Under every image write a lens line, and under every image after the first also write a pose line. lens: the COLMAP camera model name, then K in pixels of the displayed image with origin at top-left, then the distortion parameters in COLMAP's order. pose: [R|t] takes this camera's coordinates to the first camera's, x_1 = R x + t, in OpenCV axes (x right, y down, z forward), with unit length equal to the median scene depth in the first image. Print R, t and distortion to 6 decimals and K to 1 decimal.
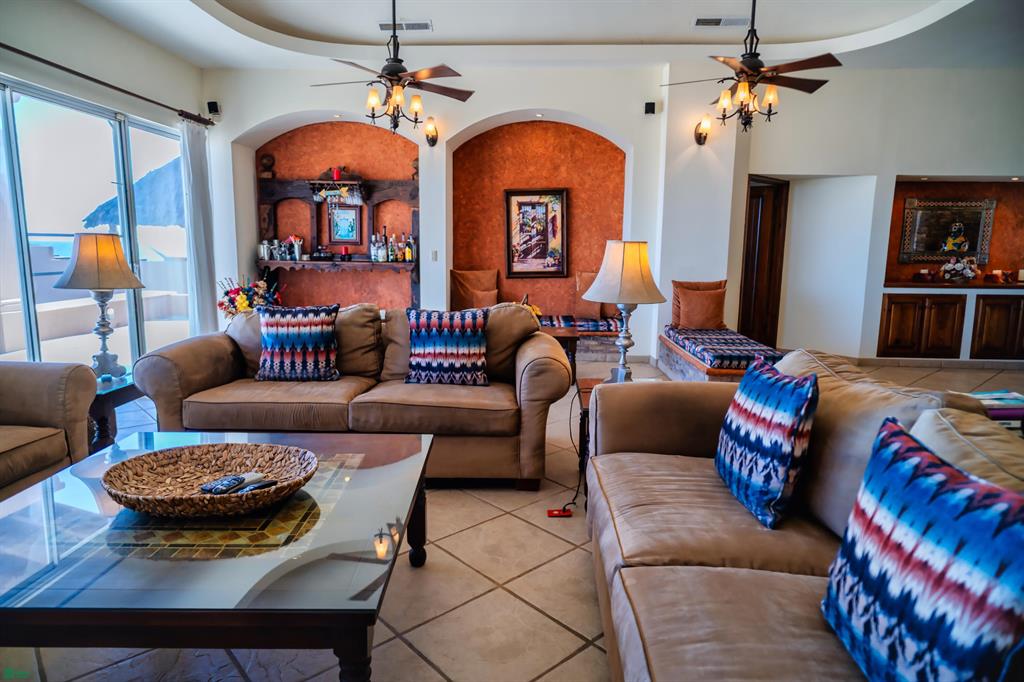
lens RADIAL K [[606.4, 0, 502.8], [0, 606.4, 341.0], [0, 0, 1]] dist [-0.001364, 0.000556]
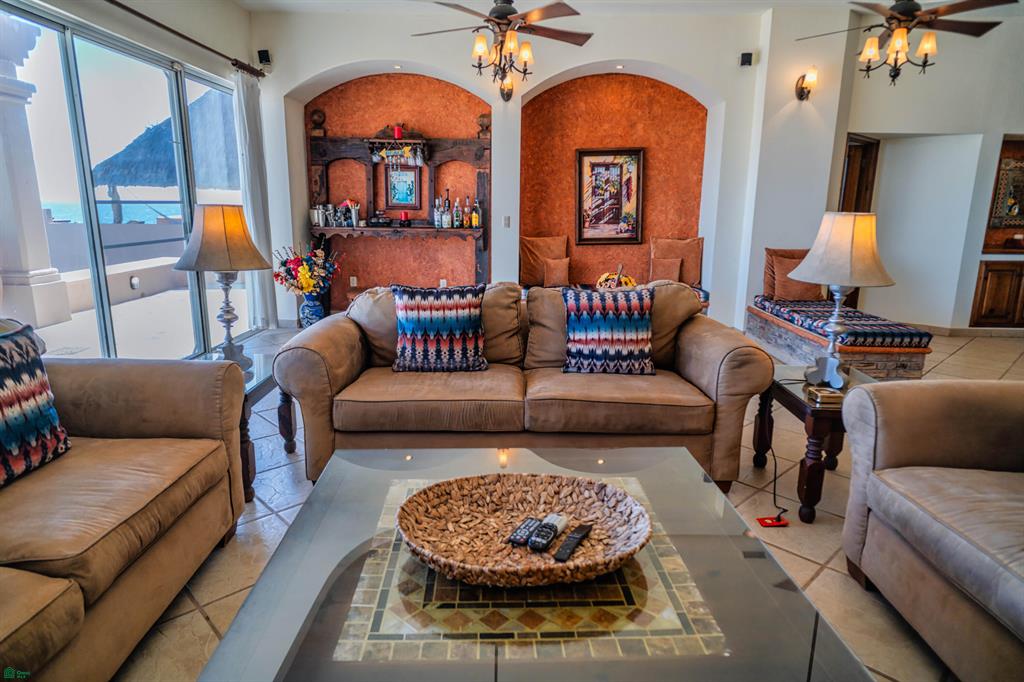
lens RADIAL K [[606.4, 0, 504.1], [0, 606.4, 339.3], [0, 0, 1]] dist [-0.001364, 0.000556]
pose [[0.999633, -0.007730, 0.025947, -0.135000], [0.006100, 0.998038, 0.062317, -0.017614], [-0.026378, -0.062136, 0.997719, 0.058644]]
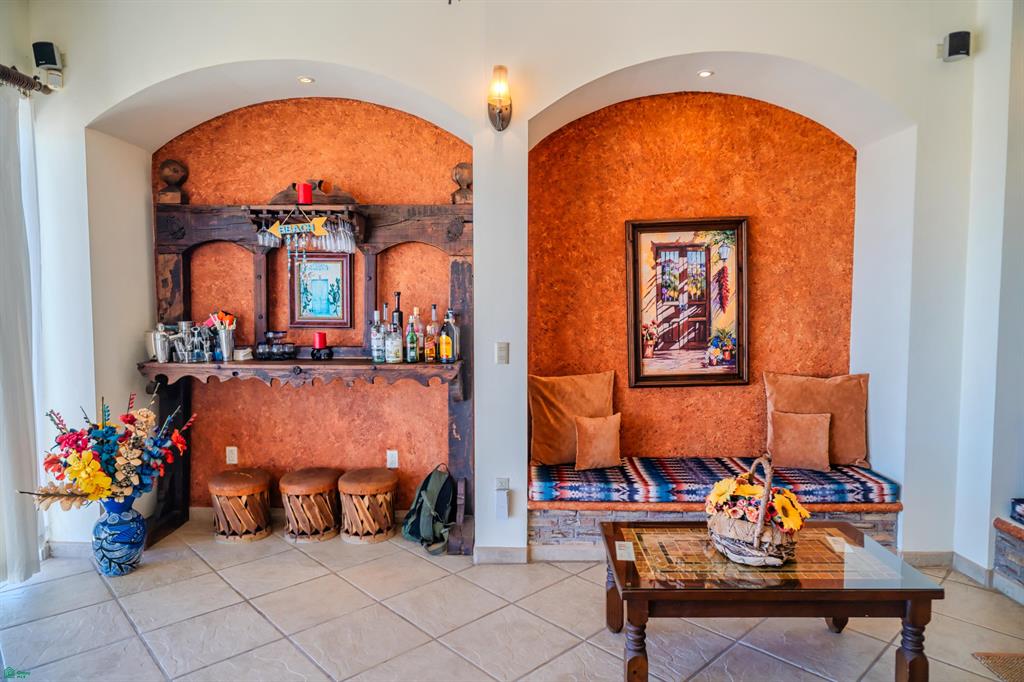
lens RADIAL K [[606.4, 0, 507.3], [0, 606.4, 341.7], [0, 0, 1]] dist [-0.001364, 0.000556]
pose [[0.999759, -0.013457, 0.017328, -0.111879], [0.014945, 0.995939, -0.088777, -0.100872], [-0.016063, 0.089014, 0.995901, 0.490585]]
